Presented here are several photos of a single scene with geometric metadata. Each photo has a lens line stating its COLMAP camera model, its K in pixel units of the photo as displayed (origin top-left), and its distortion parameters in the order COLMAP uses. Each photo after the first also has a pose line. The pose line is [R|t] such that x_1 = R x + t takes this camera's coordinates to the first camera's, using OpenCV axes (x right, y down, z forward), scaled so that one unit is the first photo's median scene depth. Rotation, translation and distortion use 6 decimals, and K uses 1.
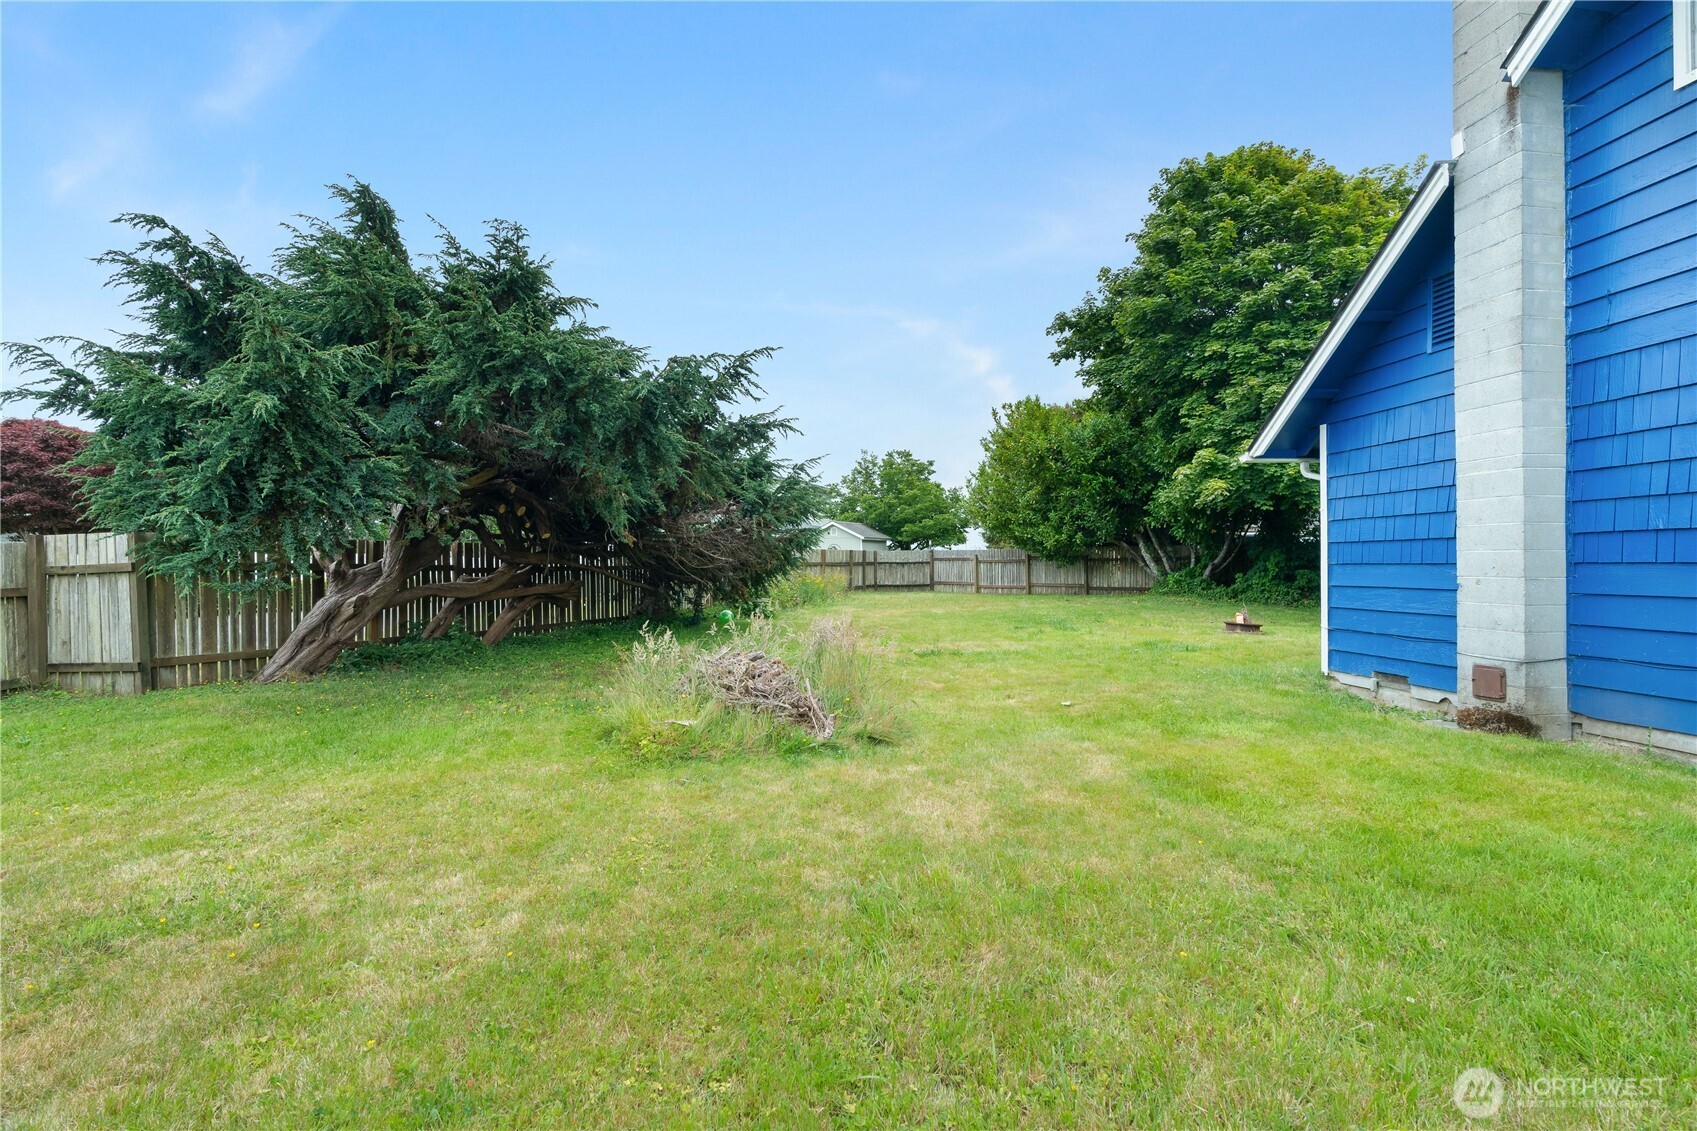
lens RADIAL K [[765.2, 0, 848.9], [0, 765.2, 565.6], [0, 0, 1]] dist [-0.014085, 0.003966]
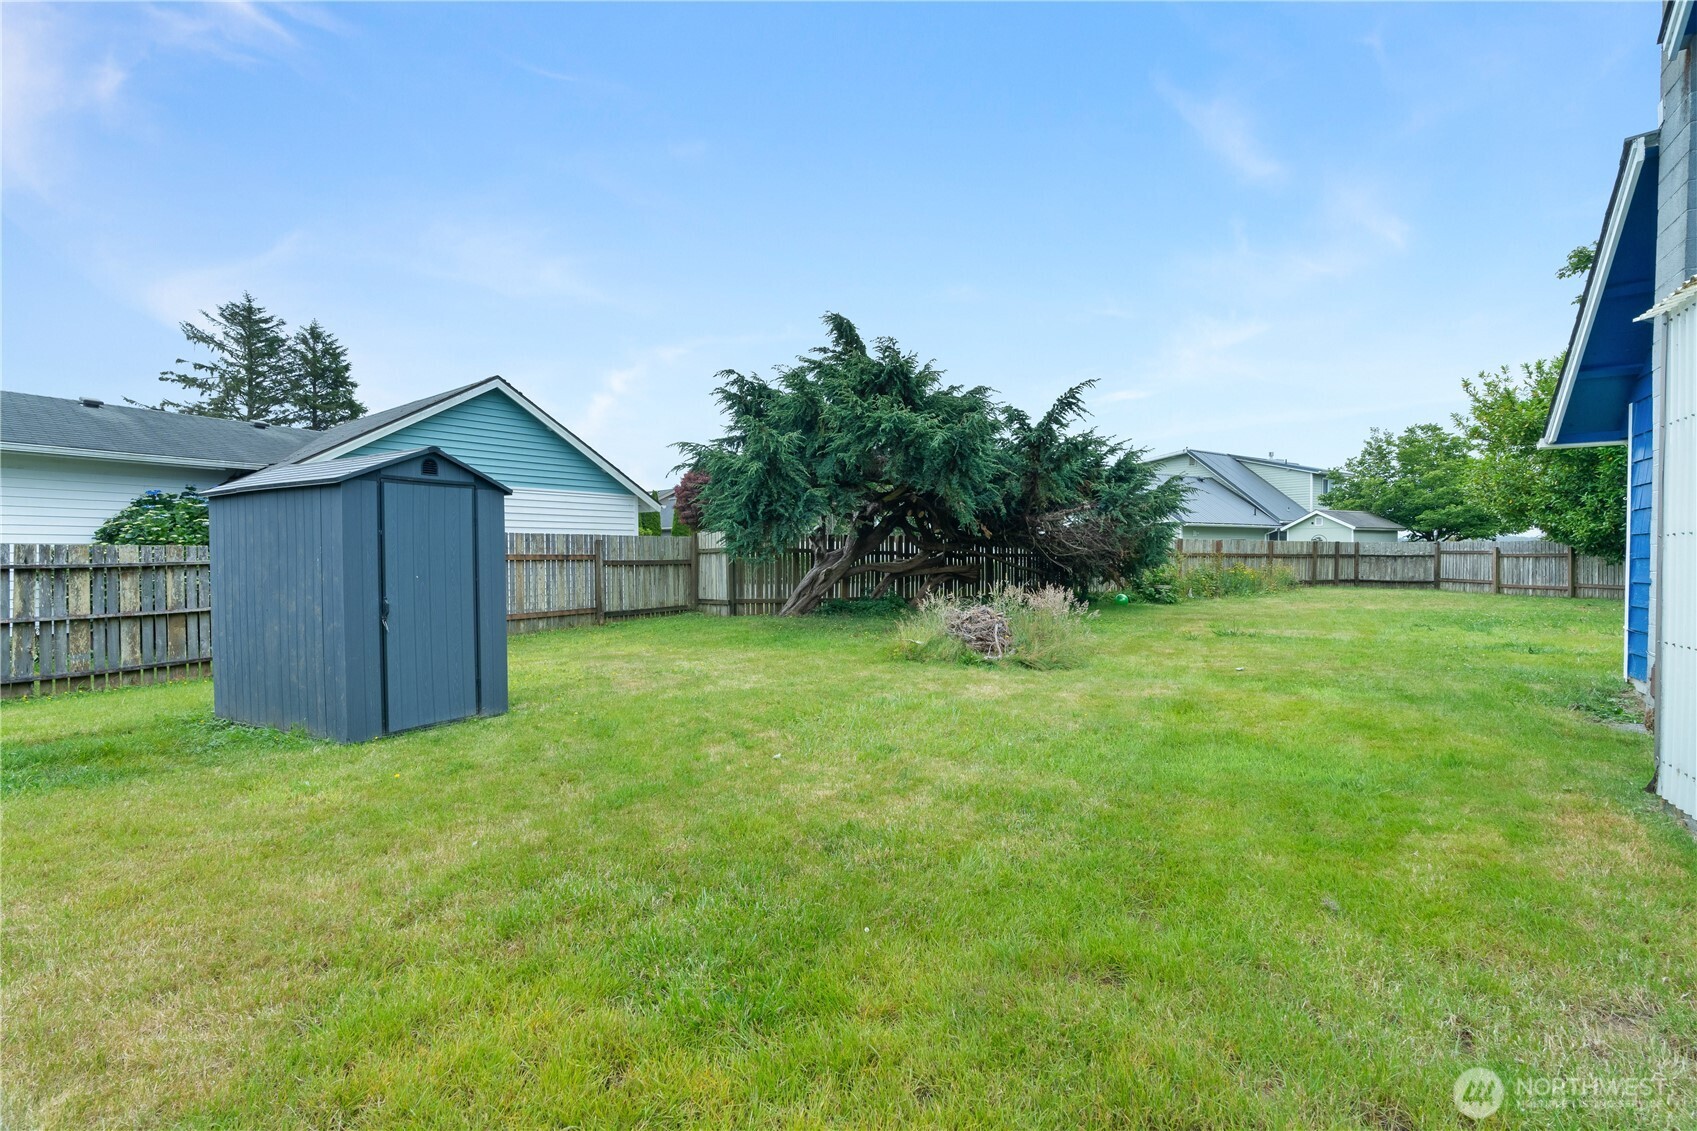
lens RADIAL K [[765.2, 0, 845.9], [0, 765.2, 561.6], [0, 0, 1]] dist [-0.014085, 0.003966]
pose [[0.773559, 0.019186, -0.633434, 0.410266], [-0.014534, 0.999816, 0.012534, 0.003393], [0.633558, -0.000489, 0.773695, -0.240226]]
